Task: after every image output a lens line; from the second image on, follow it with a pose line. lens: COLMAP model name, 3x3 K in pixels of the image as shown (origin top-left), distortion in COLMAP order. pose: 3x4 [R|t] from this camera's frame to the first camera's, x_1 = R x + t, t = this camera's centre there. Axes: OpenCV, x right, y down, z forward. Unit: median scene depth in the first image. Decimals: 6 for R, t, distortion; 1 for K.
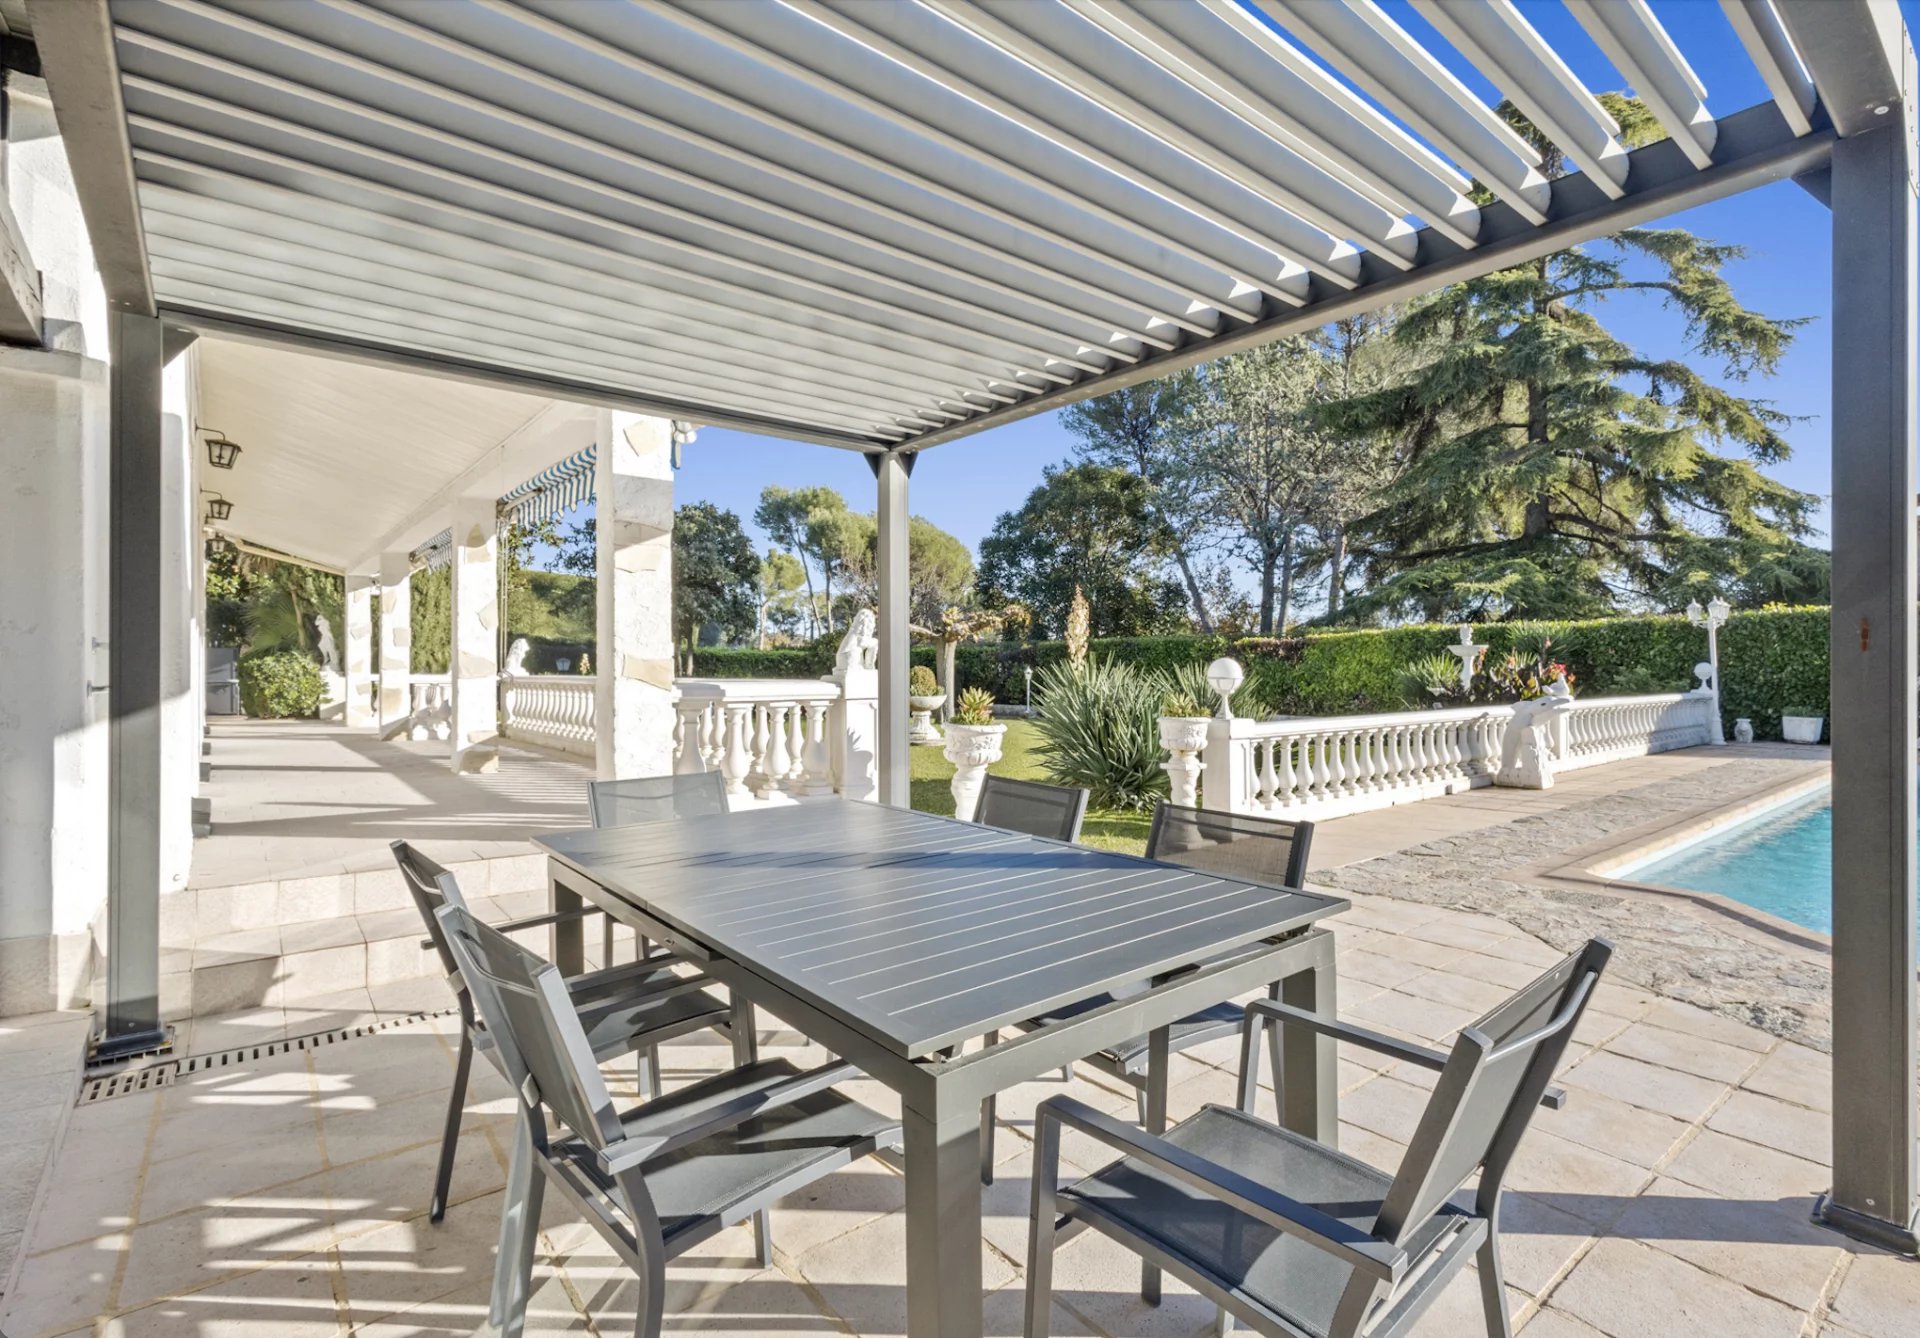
lens RADIAL K [[934.0, 0, 973.6], [0, 934.0, 673.9], [0, 0, 1]] dist [-0.003619, 0.000410]
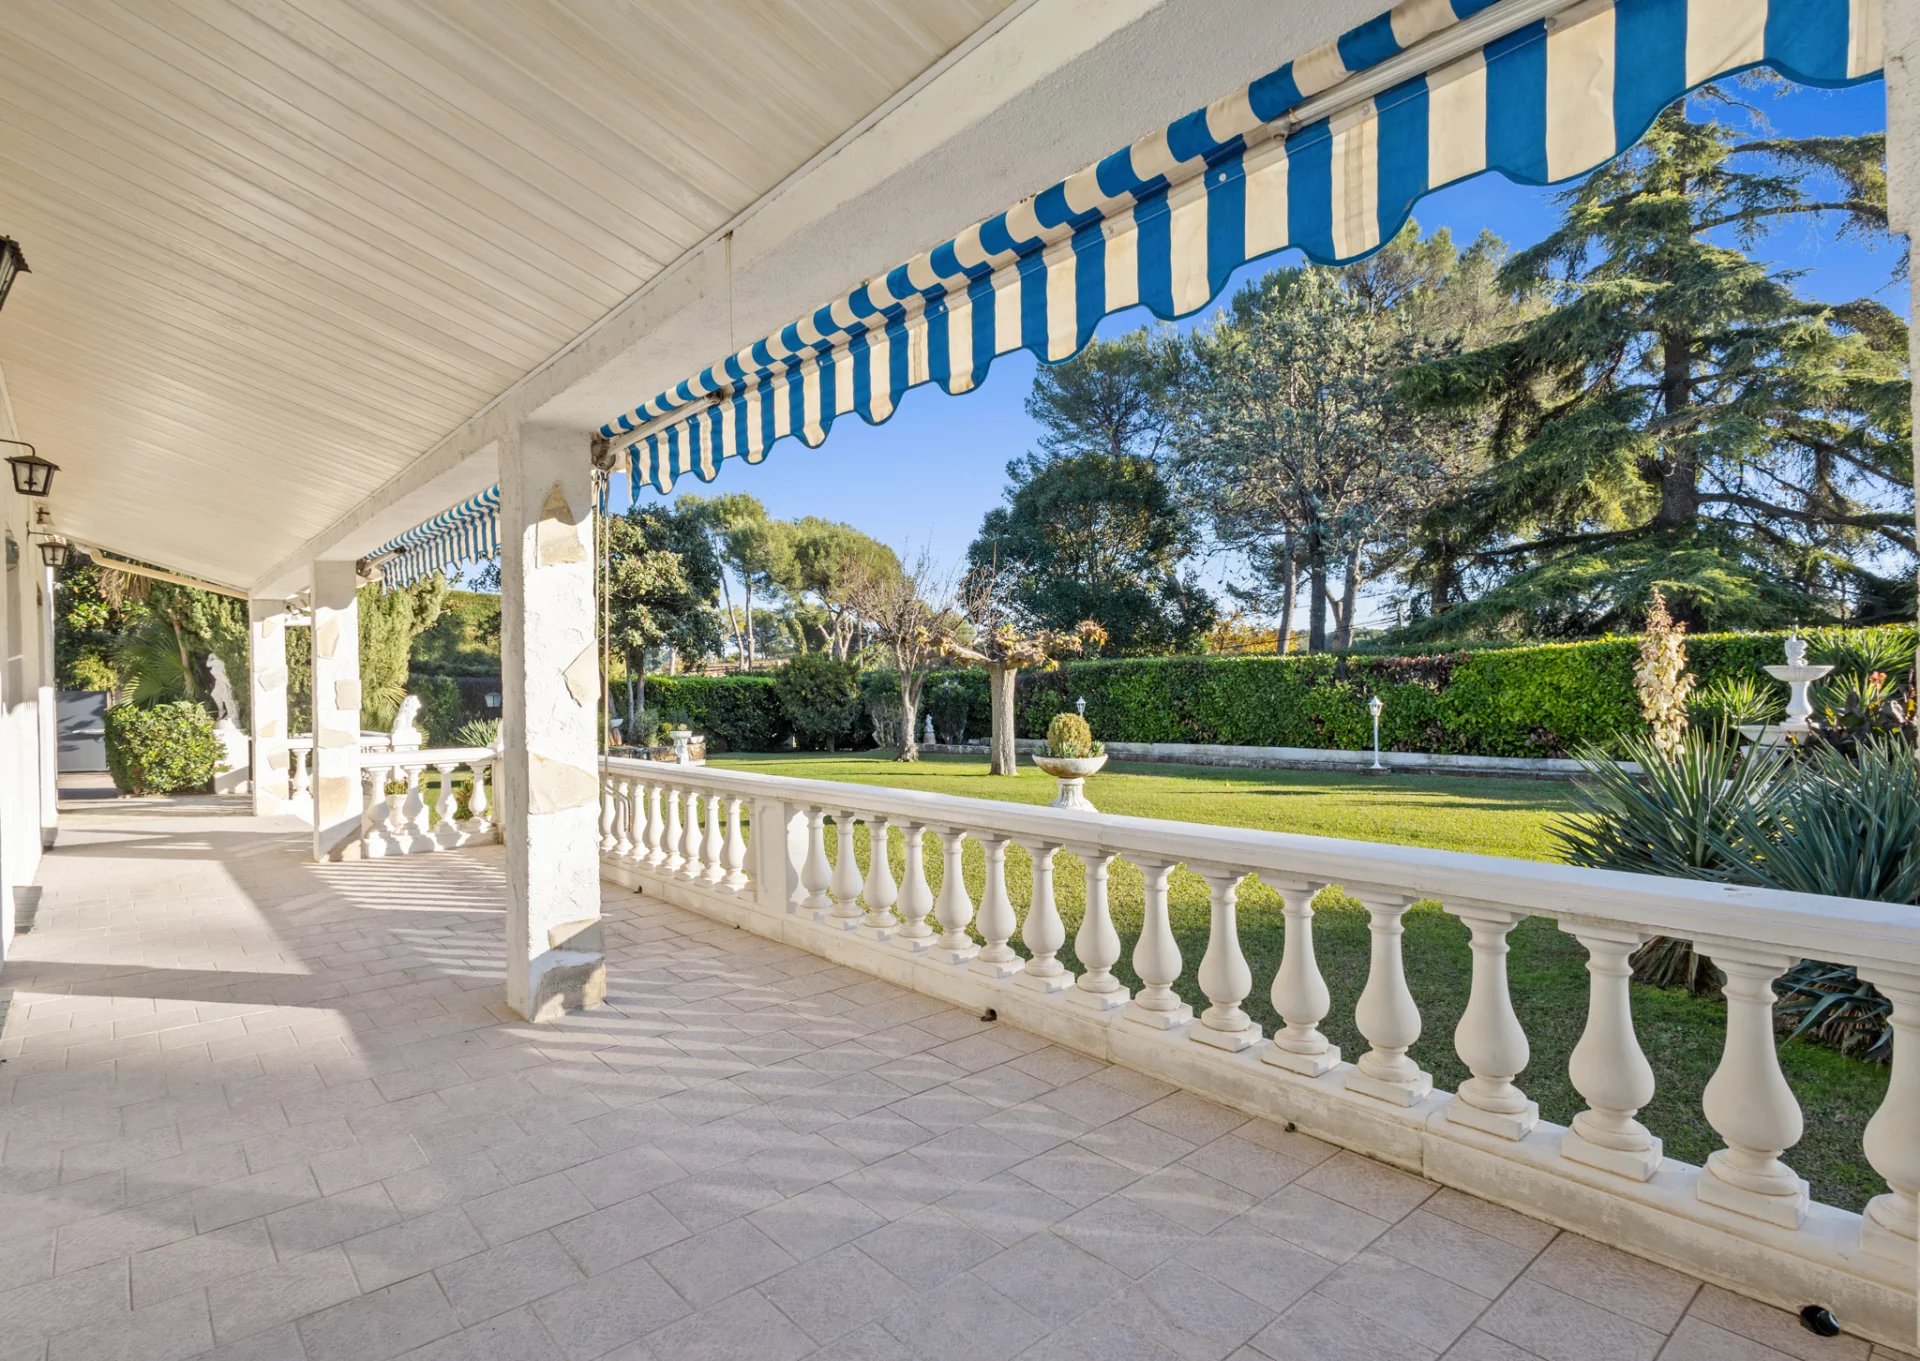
lens RADIAL K [[985.7, 0, 868.1], [0, 985.7, 695.3], [0, 0, 1]] dist [0.002207, -0.003275]
pose [[0.999660, -0.018211, -0.018668, -0.112321], [0.018290, 0.999825, 0.004034, -0.015822], [0.018592, -0.004374, 0.999818, 0.152834]]
